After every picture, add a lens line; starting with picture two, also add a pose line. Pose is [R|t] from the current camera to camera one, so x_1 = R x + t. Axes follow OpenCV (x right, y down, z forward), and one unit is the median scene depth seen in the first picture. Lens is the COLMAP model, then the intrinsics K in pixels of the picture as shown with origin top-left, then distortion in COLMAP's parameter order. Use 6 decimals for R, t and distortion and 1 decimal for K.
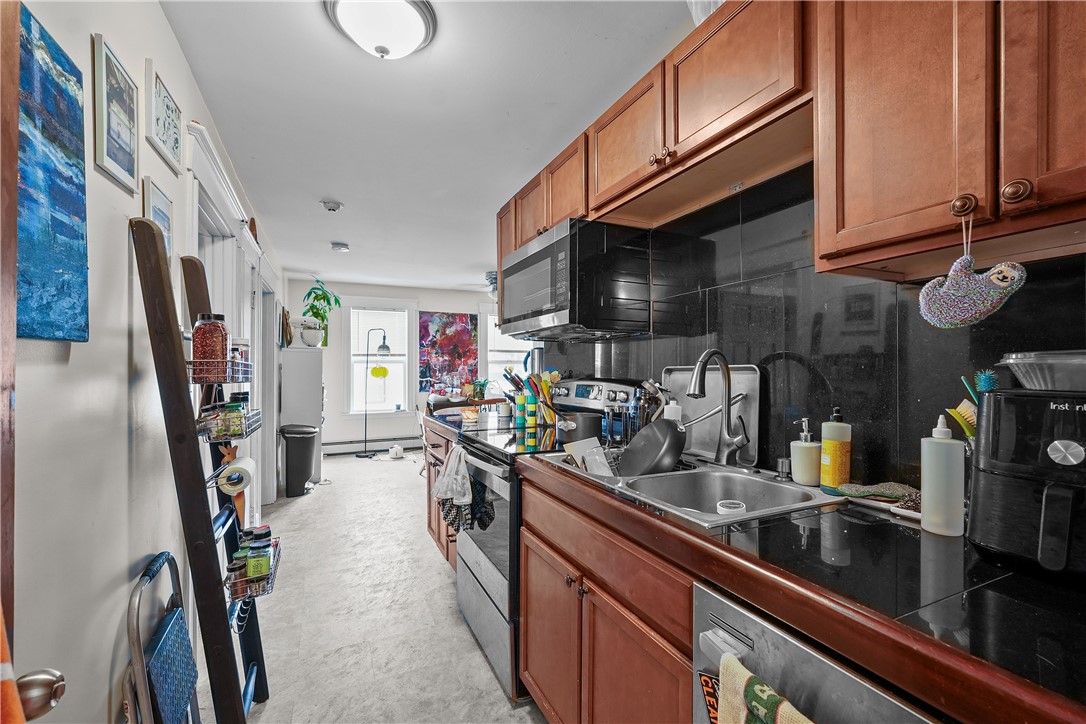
lens RADIAL K [[462.3, 0, 542.6], [0, 462.3, 368.4], [0, 0, 1]] dist [-0.004726, 0.002309]
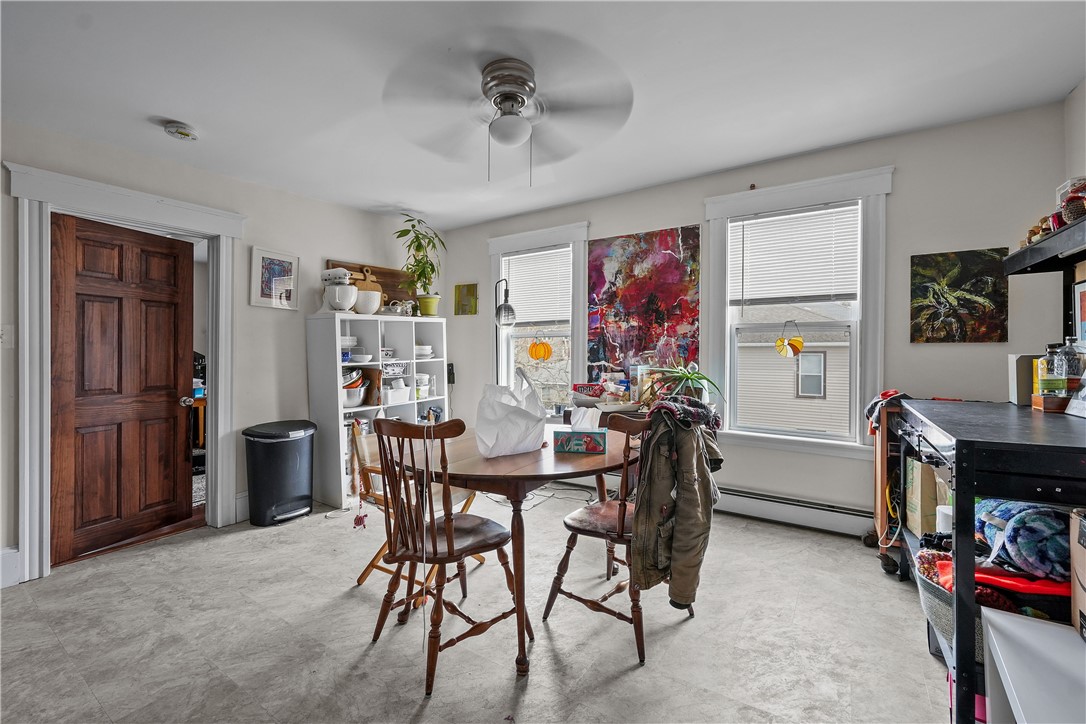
lens RADIAL K [[462.3, 0, 543.1], [0, 462.3, 355.1], [0, 0, 1]] dist [-0.004726, 0.002309]
pose [[0.512214, 0.004180, -0.858848, 0.180065], [-0.002952, 0.999991, 0.003107, 0.011946], [0.858853, 0.000943, 0.512221, 0.657338]]
